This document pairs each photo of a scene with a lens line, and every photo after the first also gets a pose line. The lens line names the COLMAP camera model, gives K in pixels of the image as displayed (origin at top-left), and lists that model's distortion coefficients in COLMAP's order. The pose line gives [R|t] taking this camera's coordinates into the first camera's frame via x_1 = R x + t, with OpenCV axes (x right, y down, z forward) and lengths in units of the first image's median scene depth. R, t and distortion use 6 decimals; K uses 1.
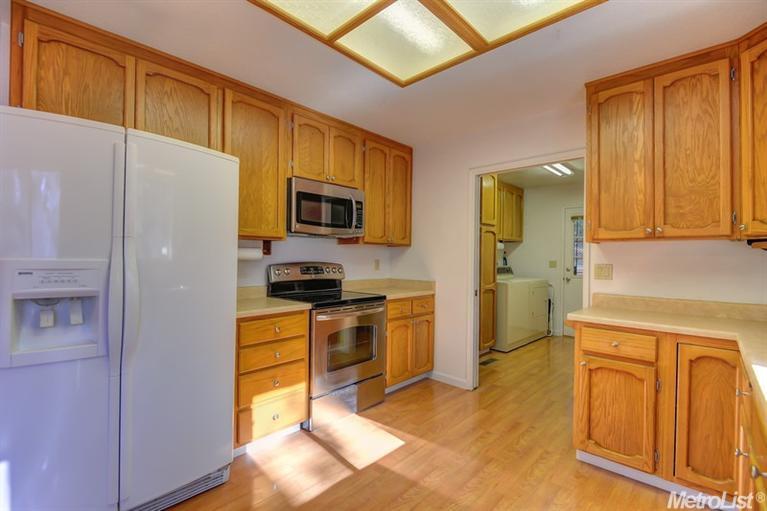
lens RADIAL K [[348.9, 0, 382.5], [0, 348.9, 254.6], [0, 0, 1]] dist [0.010223, -0.010201]
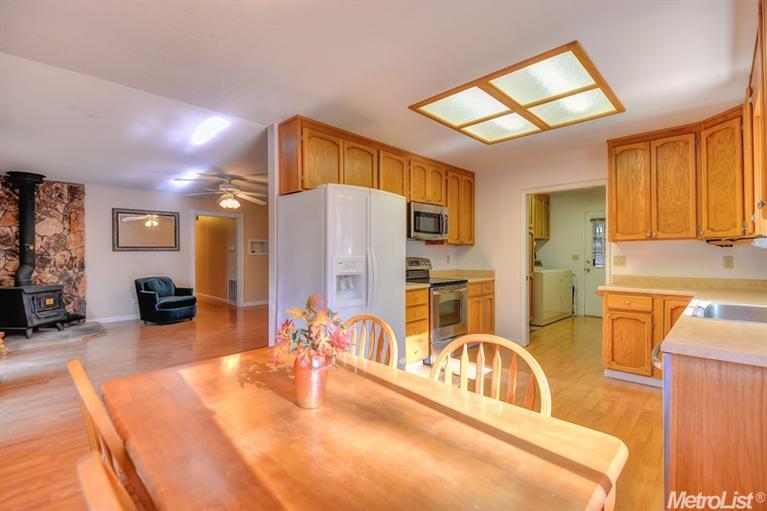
lens RADIAL K [[348.9, 0, 382.5], [0, 348.9, 254.6], [0, 0, 1]] dist [0.010223, -0.010201]
pose [[0.999638, -0.014609, -0.022582, -0.372994], [0.014772, 0.999866, 0.007053, -0.004252], [0.022476, -0.007384, 0.999720, -0.557133]]
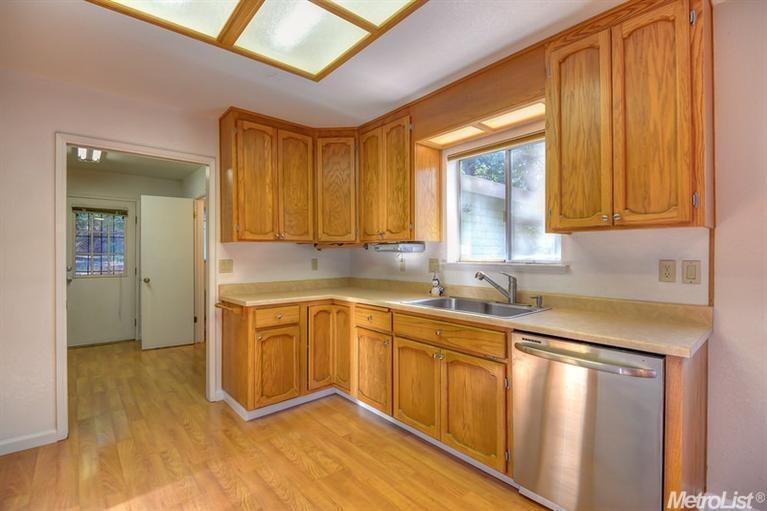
lens RADIAL K [[348.9, 0, 382.5], [0, 348.9, 254.6], [0, 0, 1]] dist [0.010223, -0.010201]
pose [[0.104325, -0.010077, 0.994492, -0.515706], [-0.001291, 0.999946, 0.010268, -0.003749], [-0.994542, -0.002355, 0.104307, 0.352822]]
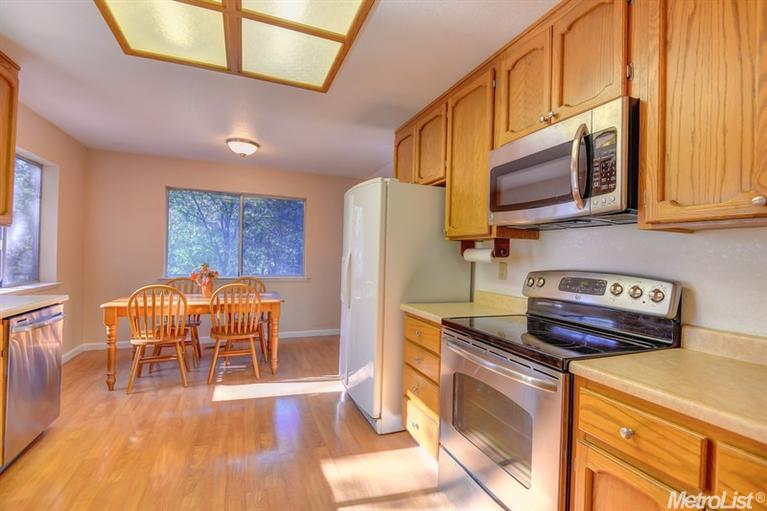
lens RADIAL K [[348.9, 0, 382.5], [0, 348.9, 254.6], [0, 0, 1]] dist [0.010223, -0.010201]
pose [[-0.420818, -0.026593, -0.906755, 0.536376], [-0.026851, 0.999497, -0.016852, 0.017779], [0.906748, 0.017256, -0.421320, 1.161713]]
